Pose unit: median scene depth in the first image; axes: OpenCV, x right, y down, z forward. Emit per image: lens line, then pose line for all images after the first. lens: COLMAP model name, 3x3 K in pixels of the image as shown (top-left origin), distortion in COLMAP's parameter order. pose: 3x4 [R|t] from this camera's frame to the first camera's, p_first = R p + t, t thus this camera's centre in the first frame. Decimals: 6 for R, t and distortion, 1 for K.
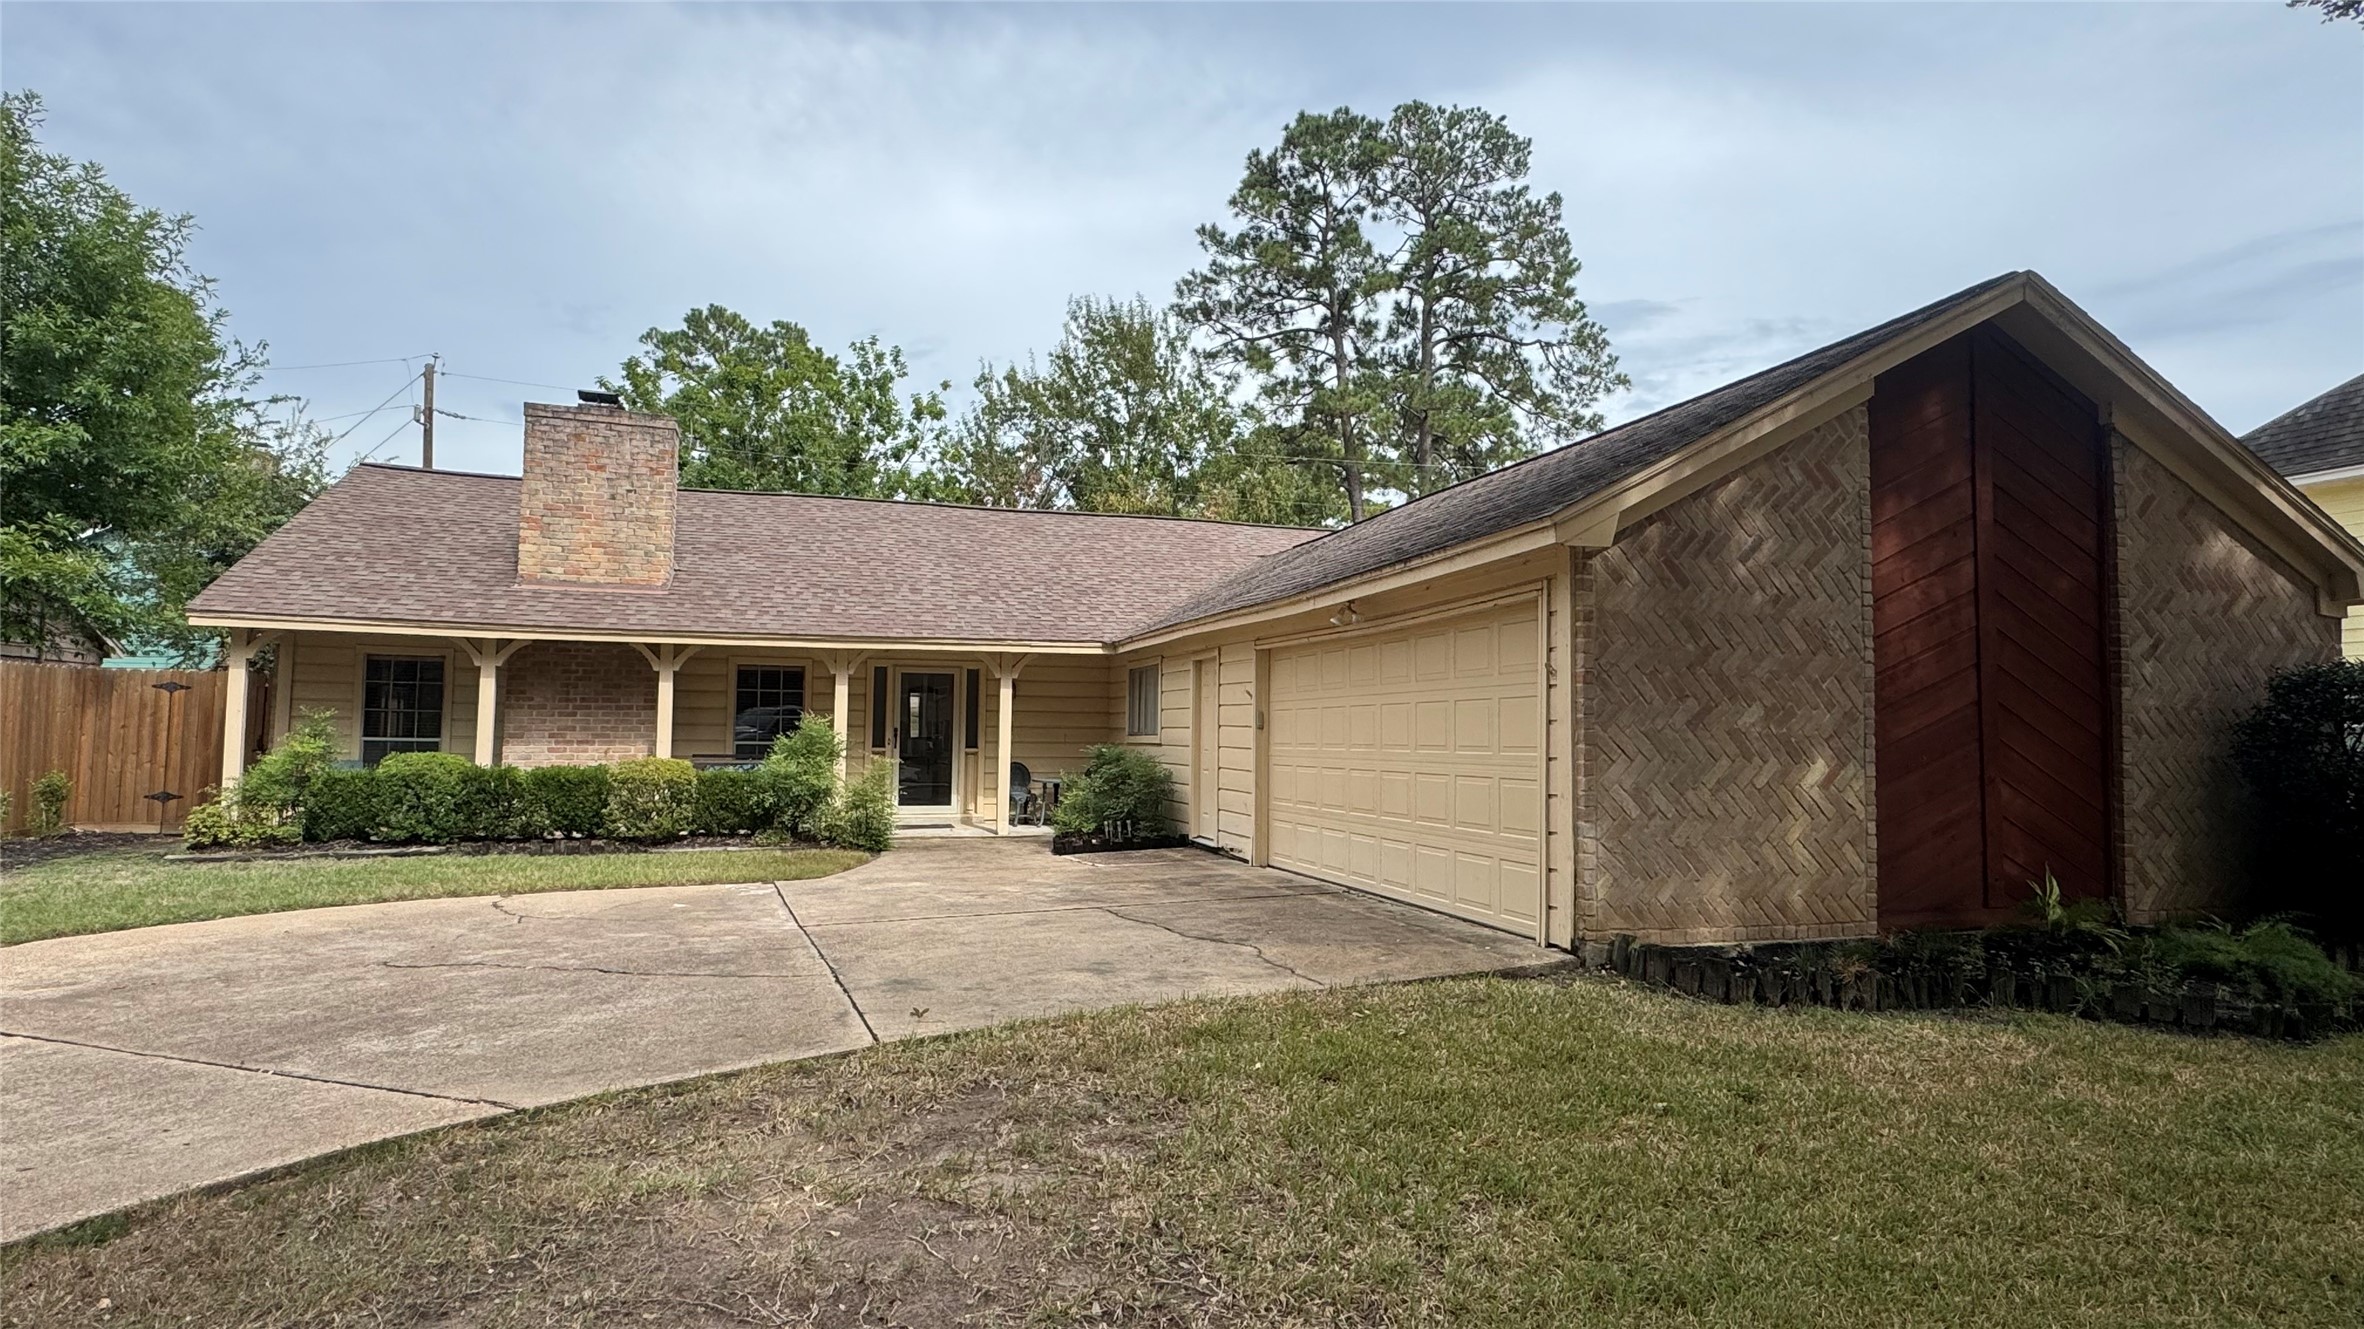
lens RADIAL K [[1238.1, 0, 1187.4], [0, 1238.1, 668.7], [0, 0, 1]] dist [-0.021543, 0.001330]
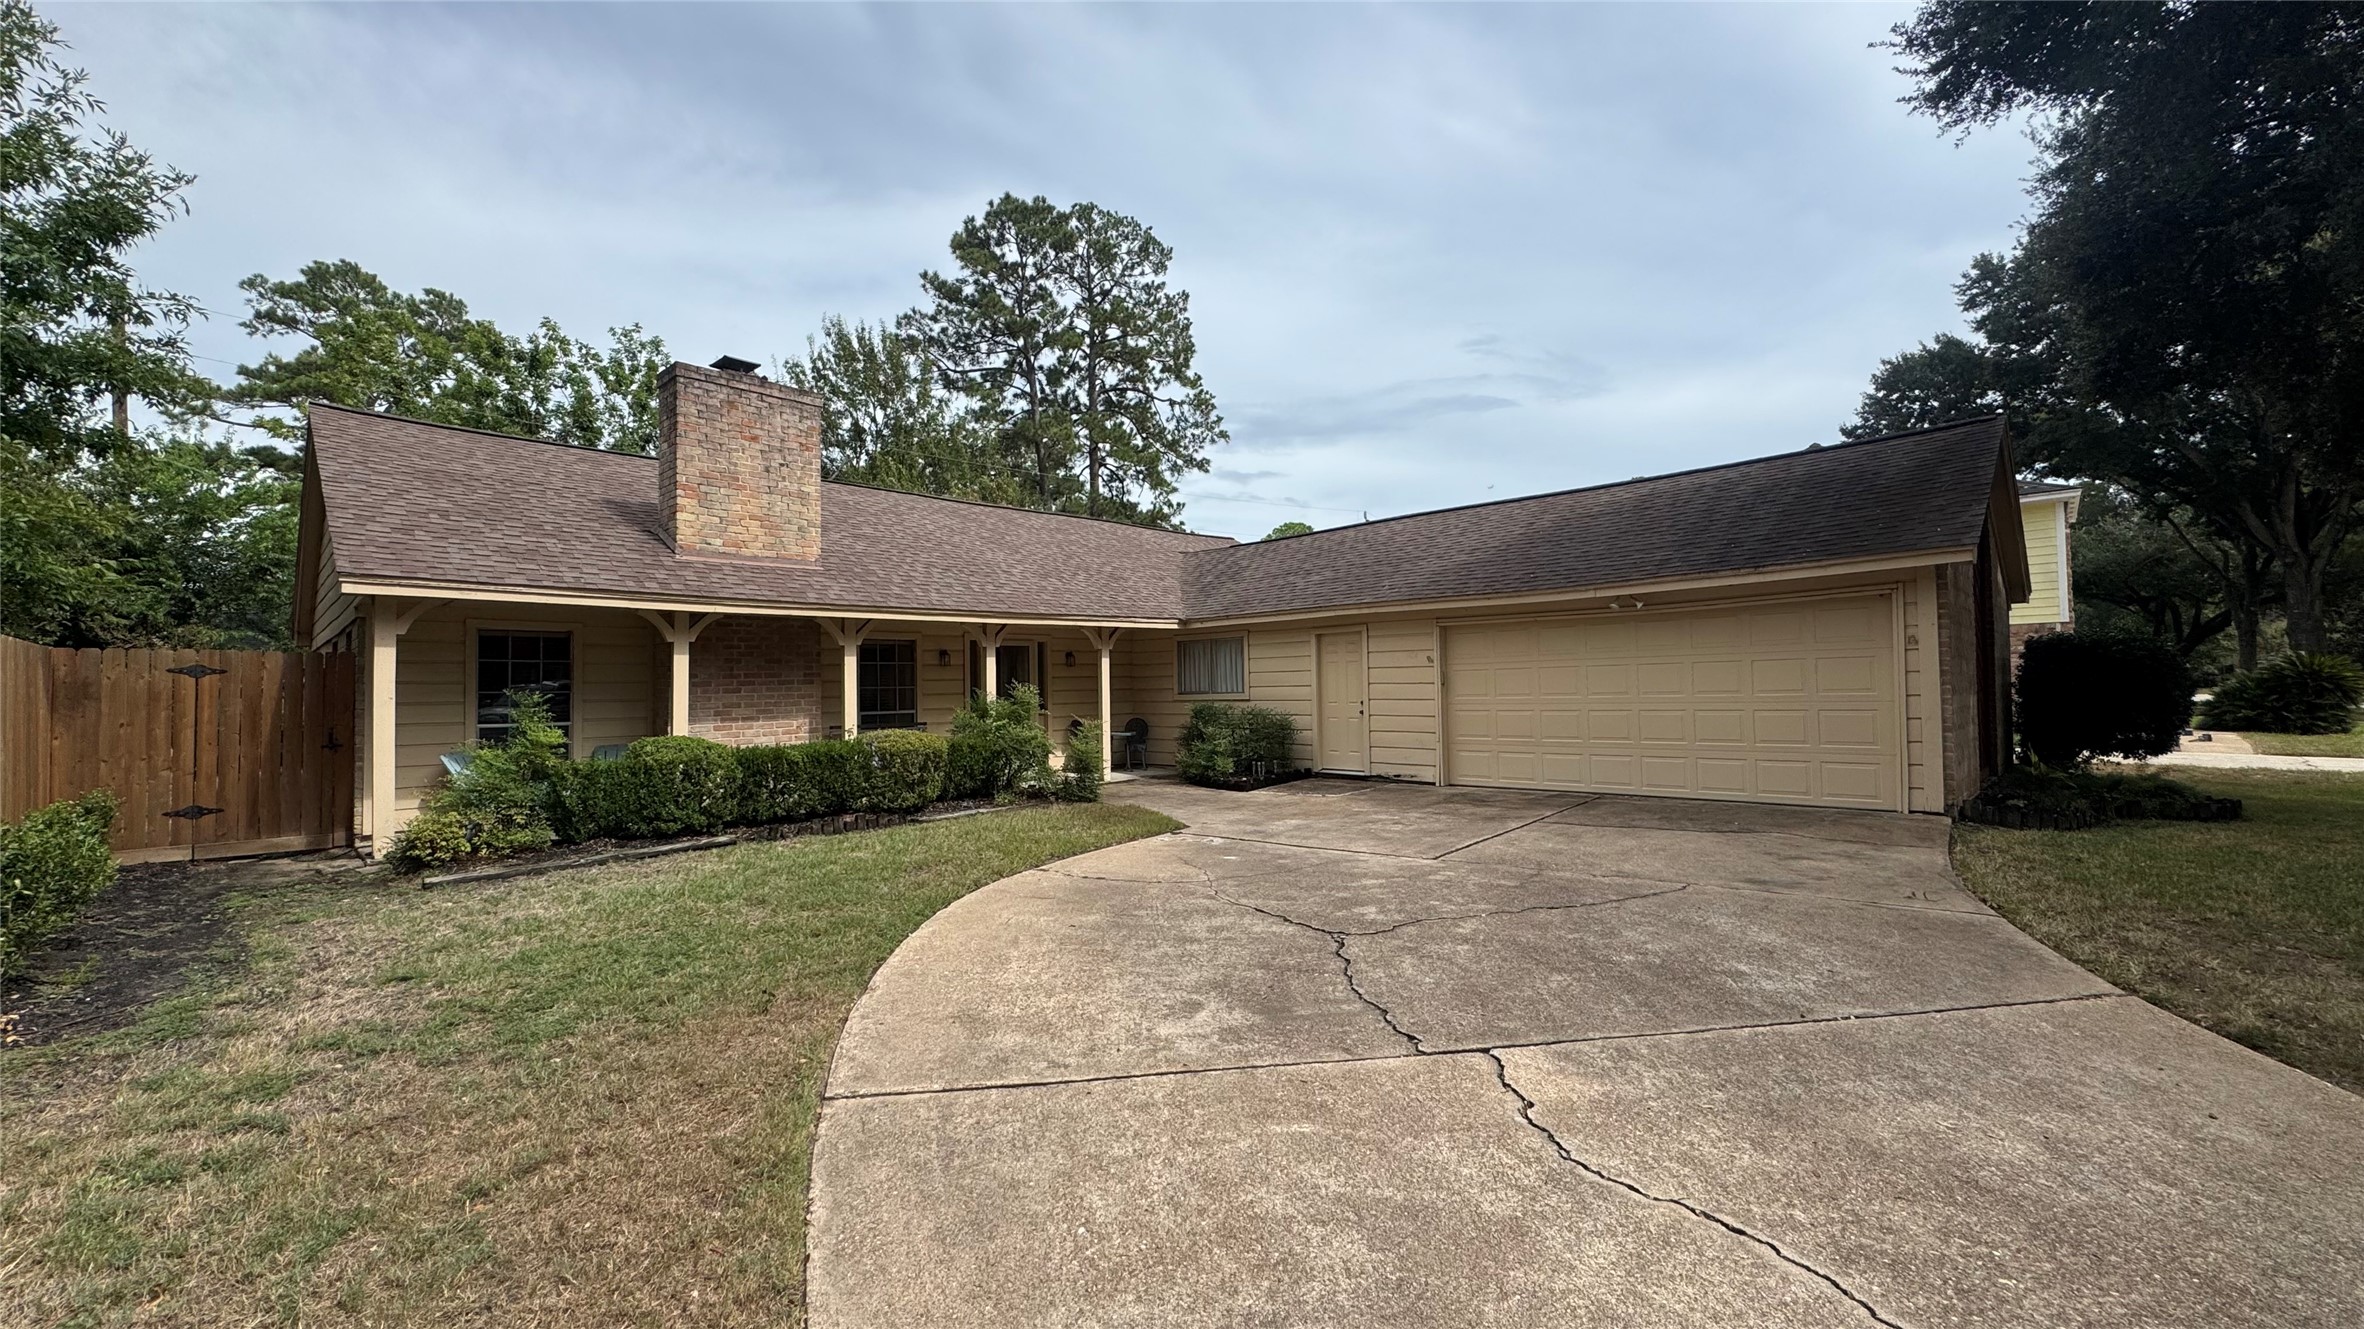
lens RADIAL K [[944.5, 0, 1178.7], [0, 944.5, 664.8], [0, 0, 1]] dist [-0.002700, 0.000277]
pose [[0.887069, -0.016887, 0.461327, -0.210085], [0.004849, 0.999616, 0.027266, -0.000813], [-0.461611, -0.021950, 0.886811, 0.069118]]
